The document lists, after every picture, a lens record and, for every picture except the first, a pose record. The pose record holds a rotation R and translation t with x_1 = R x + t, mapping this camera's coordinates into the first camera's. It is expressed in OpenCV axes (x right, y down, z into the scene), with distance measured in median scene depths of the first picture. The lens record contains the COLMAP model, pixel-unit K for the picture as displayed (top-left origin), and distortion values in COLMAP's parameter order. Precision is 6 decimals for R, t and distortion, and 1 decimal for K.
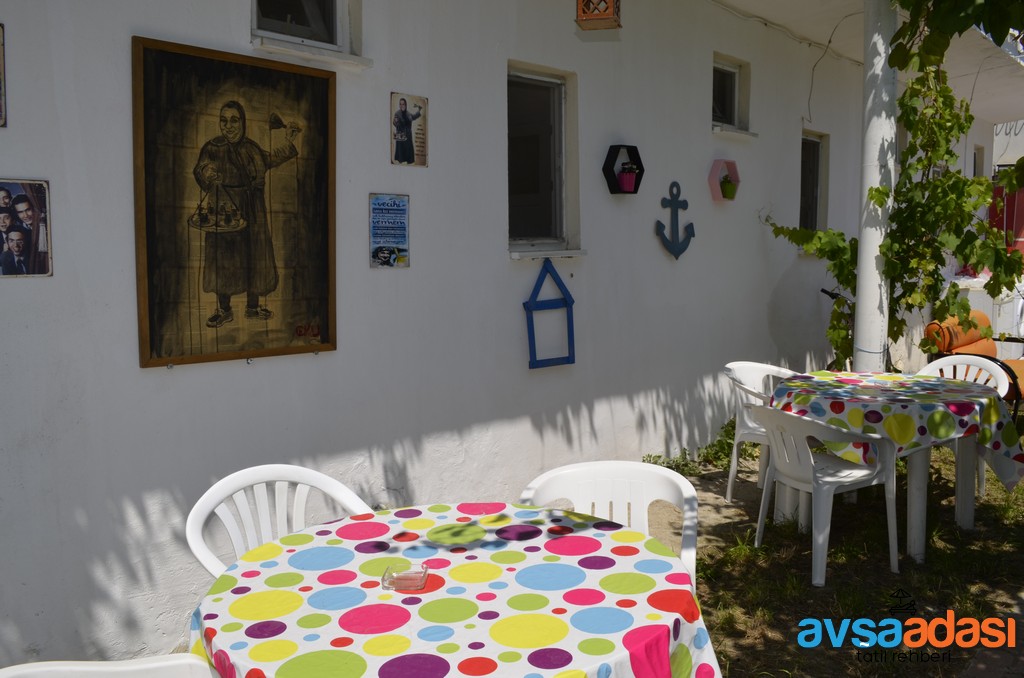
lens RADIAL K [[755.8, 0, 512.0], [0, 755.8, 339.0], [0, 0, 1]] dist [-0.077539, -0.000402]
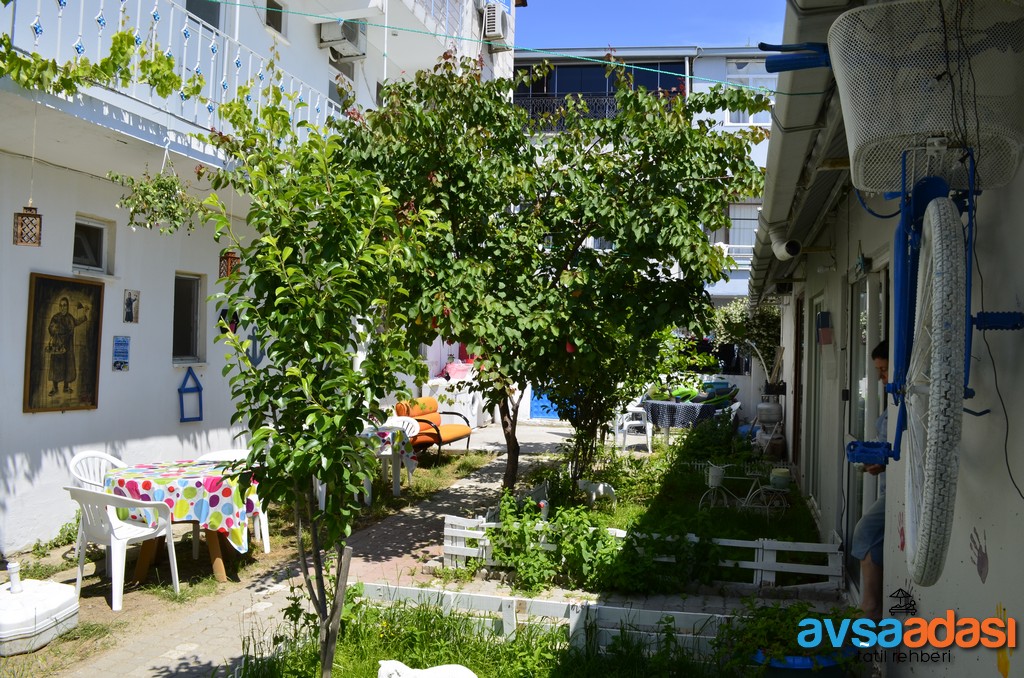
lens RADIAL K [[755.8, 0, 512.0], [0, 755.8, 339.0], [0, 0, 1]] dist [-0.077539, -0.000402]
pose [[0.852363, 0.036916, 0.521646, -0.345537], [0.032506, 0.991836, -0.123306, 0.120773], [-0.521939, 0.122059, 0.844204, -1.489409]]
